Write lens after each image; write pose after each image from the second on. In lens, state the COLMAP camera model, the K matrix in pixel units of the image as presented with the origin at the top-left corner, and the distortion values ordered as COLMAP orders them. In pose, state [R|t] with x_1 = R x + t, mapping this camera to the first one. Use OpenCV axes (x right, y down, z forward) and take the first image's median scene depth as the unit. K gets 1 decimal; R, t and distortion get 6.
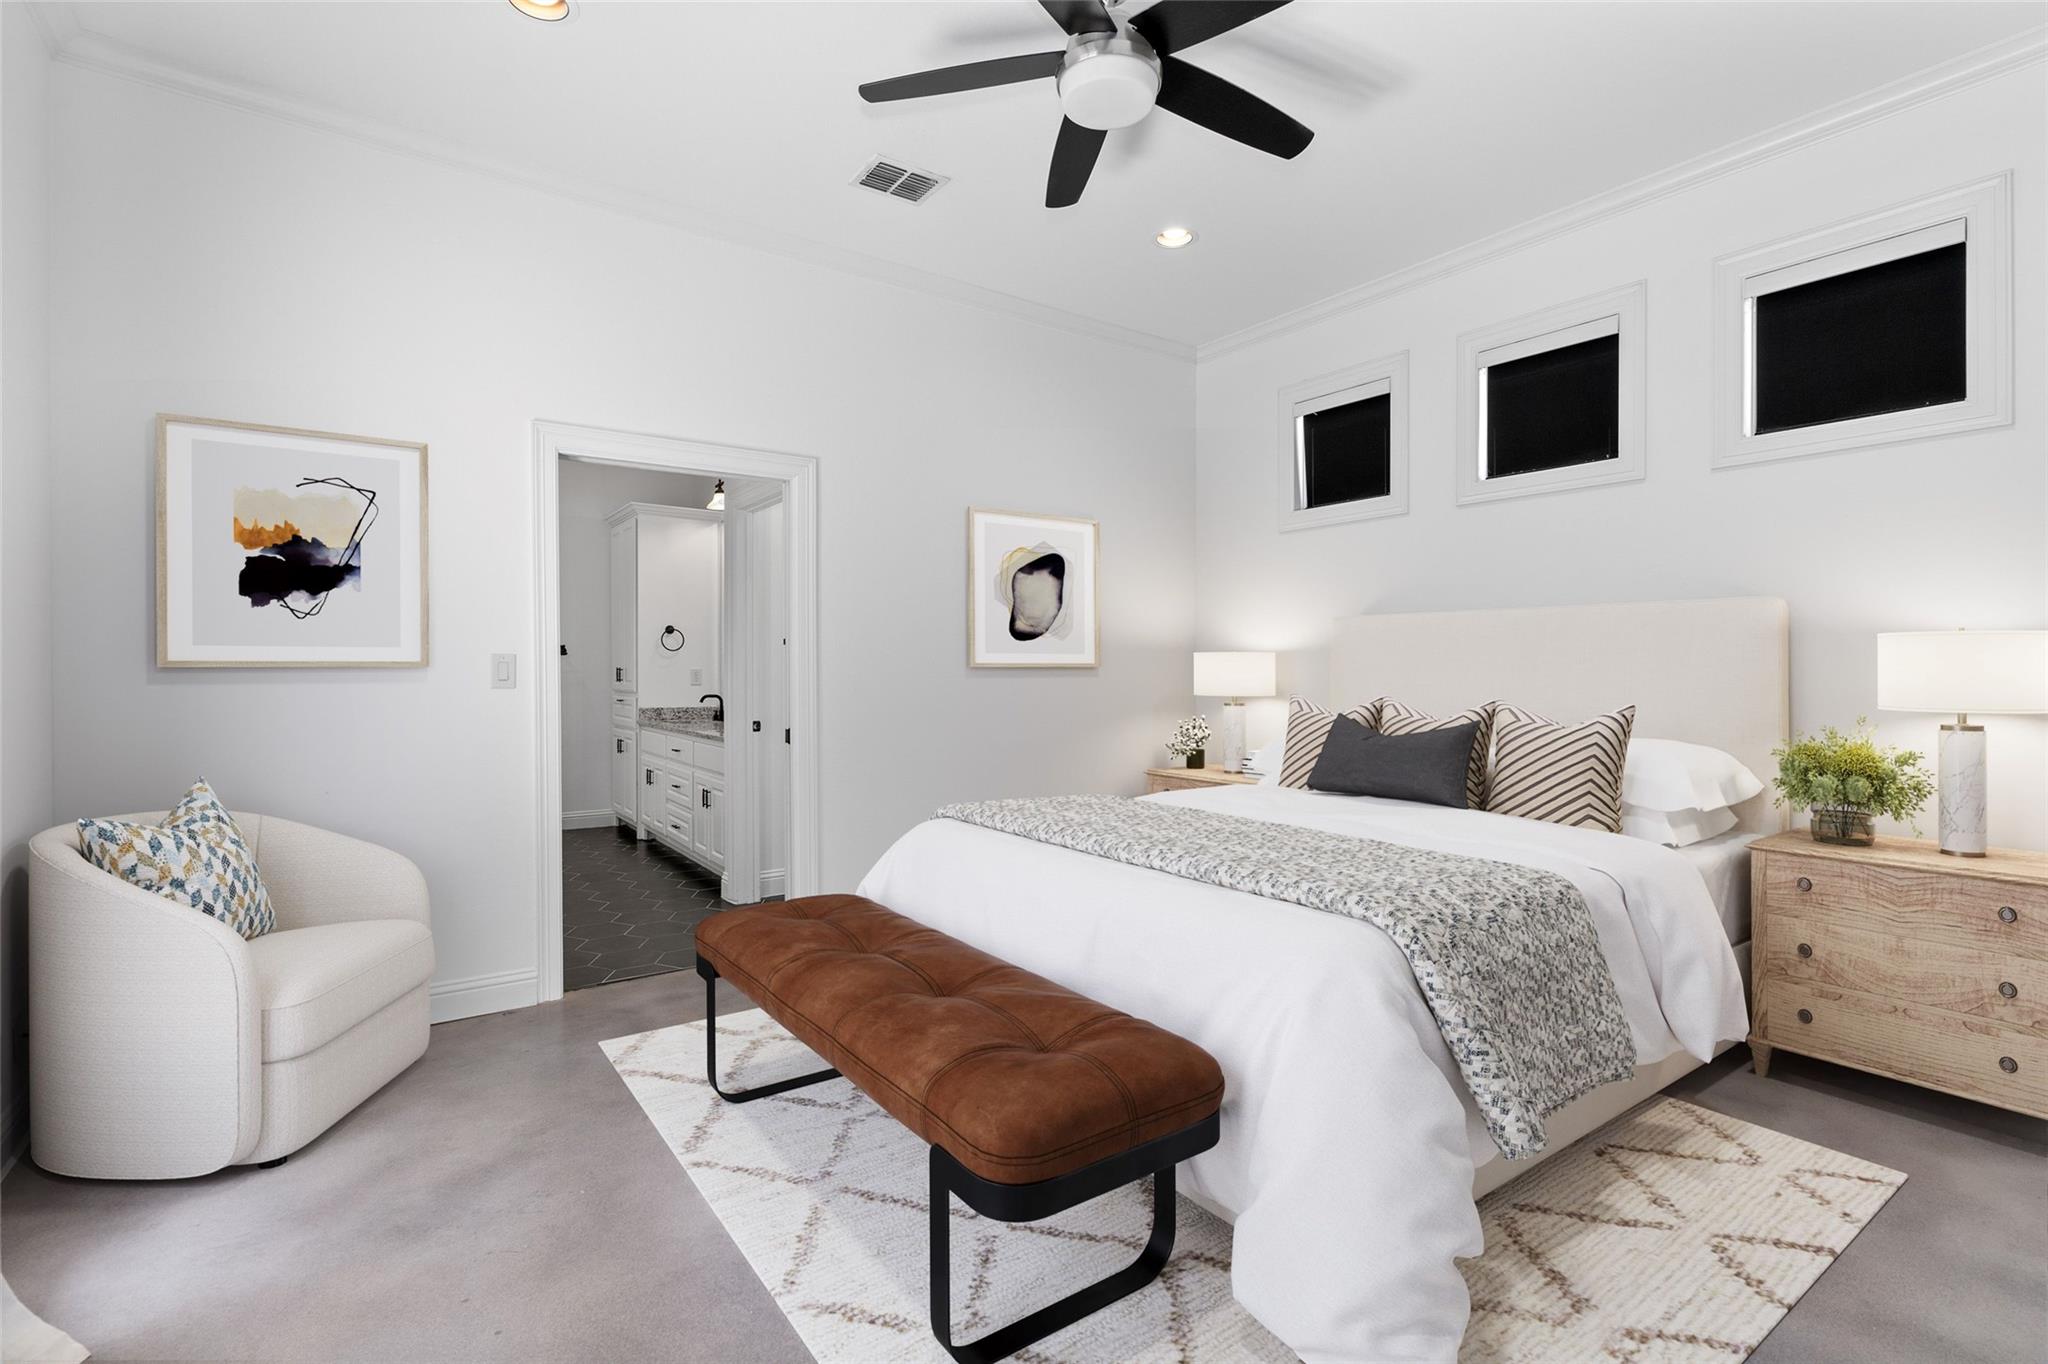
lens RADIAL K [[941.9, 0, 1013.4], [0, 941.9, 661.7], [0, 0, 1]] dist [-0.000422, 0.000240]
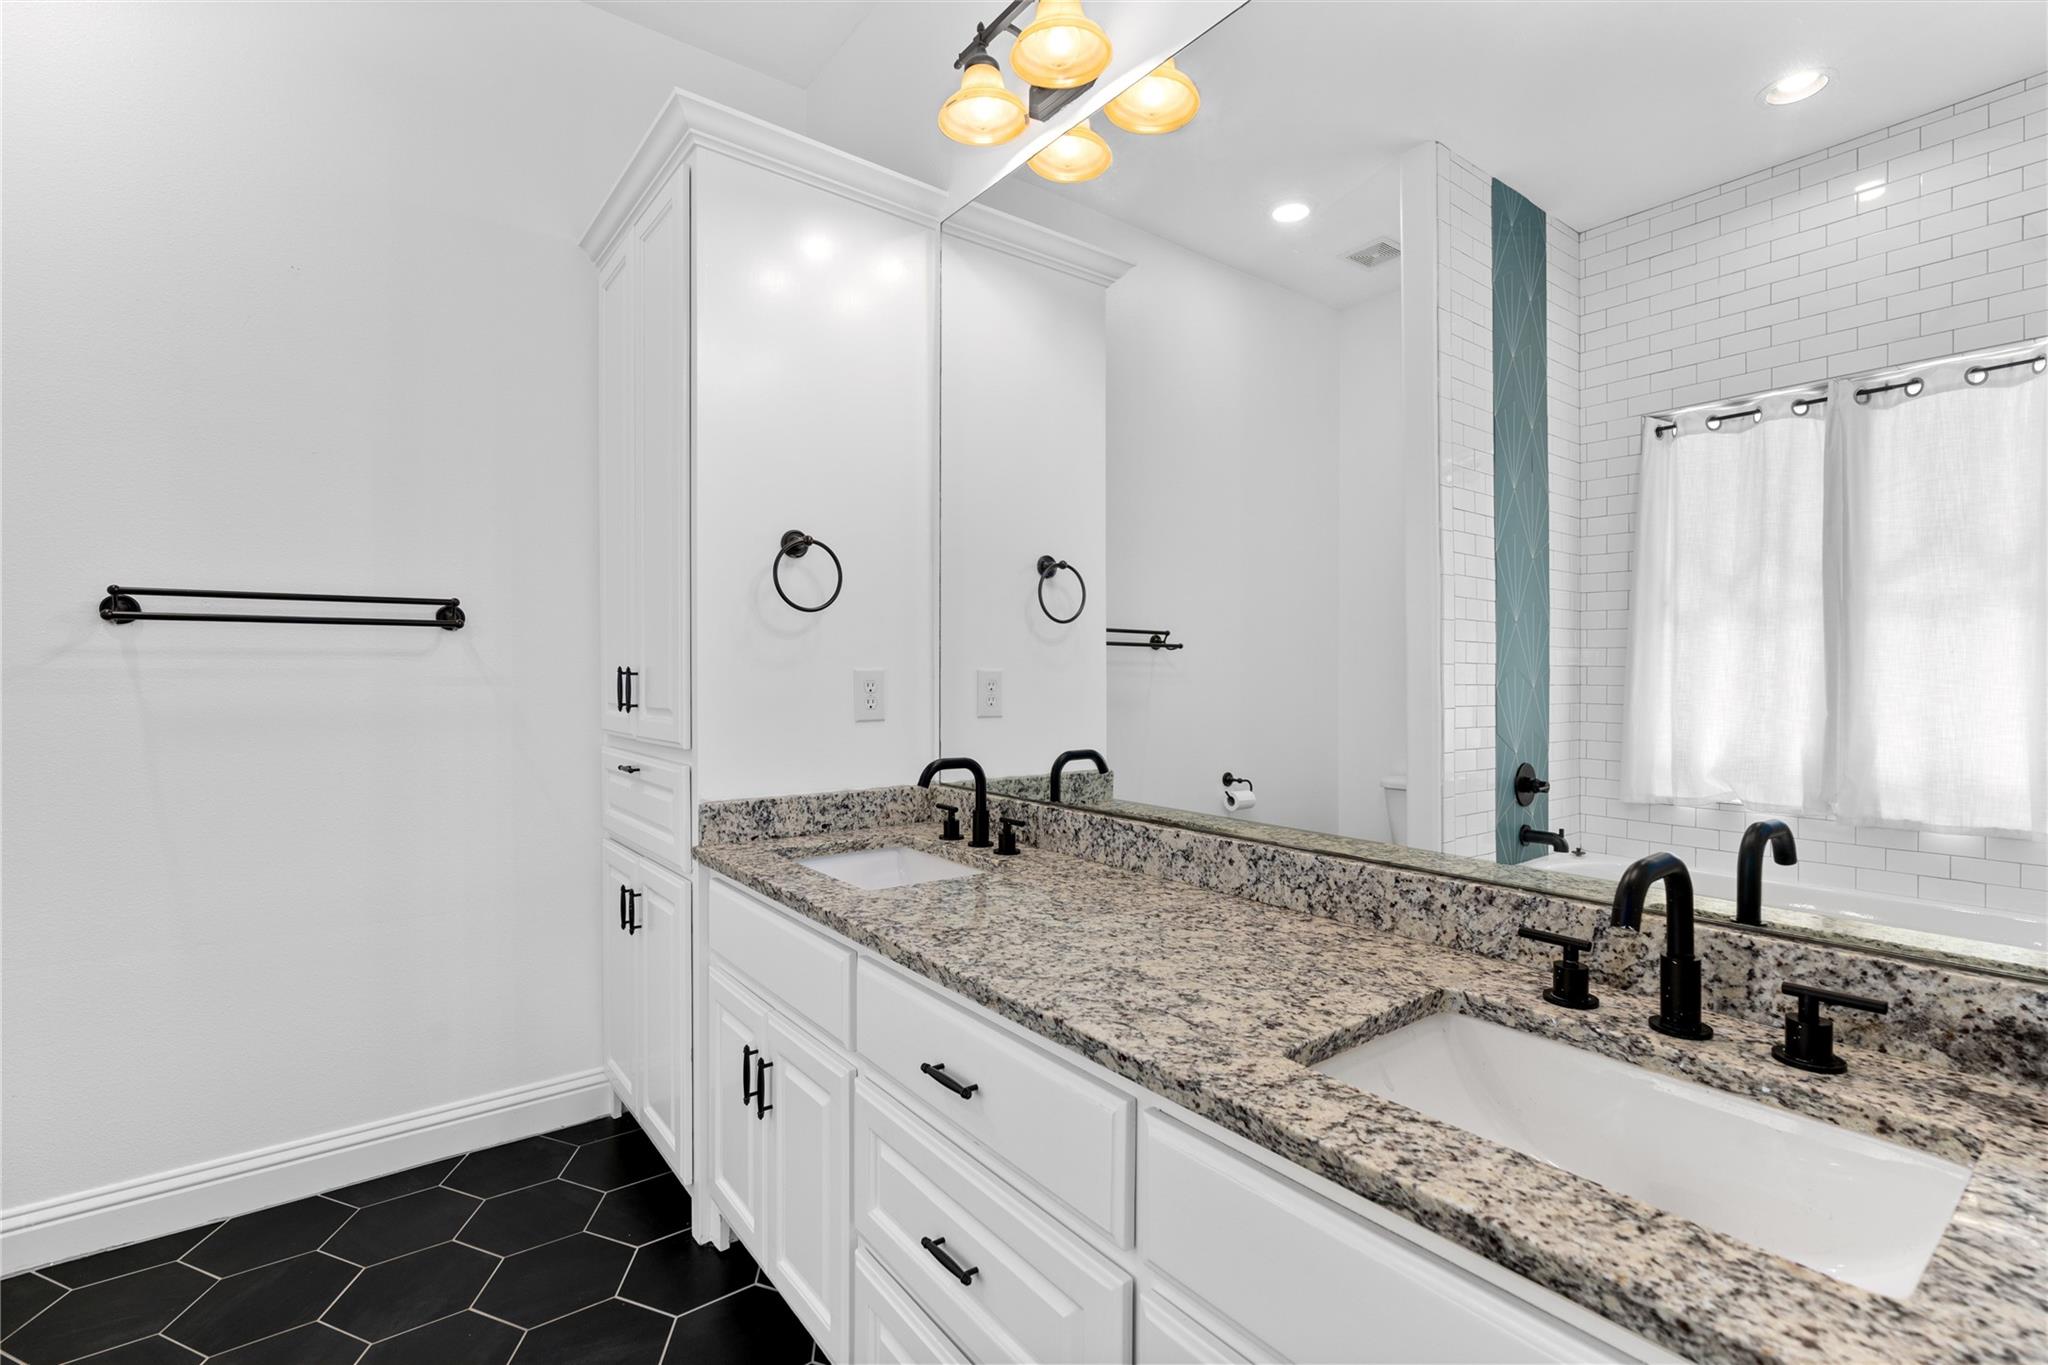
lens RADIAL K [[941.9, 0, 1028.6], [0, 941.9, 678.6], [0, 0, 1]] dist [-0.000422, 0.000240]
pose [[0.999402, 0.003153, 0.034438, -0.388736], [-0.003312, 0.999984, 0.004574, 0.011040], [-0.034423, -0.004685, 0.999396, 0.895058]]
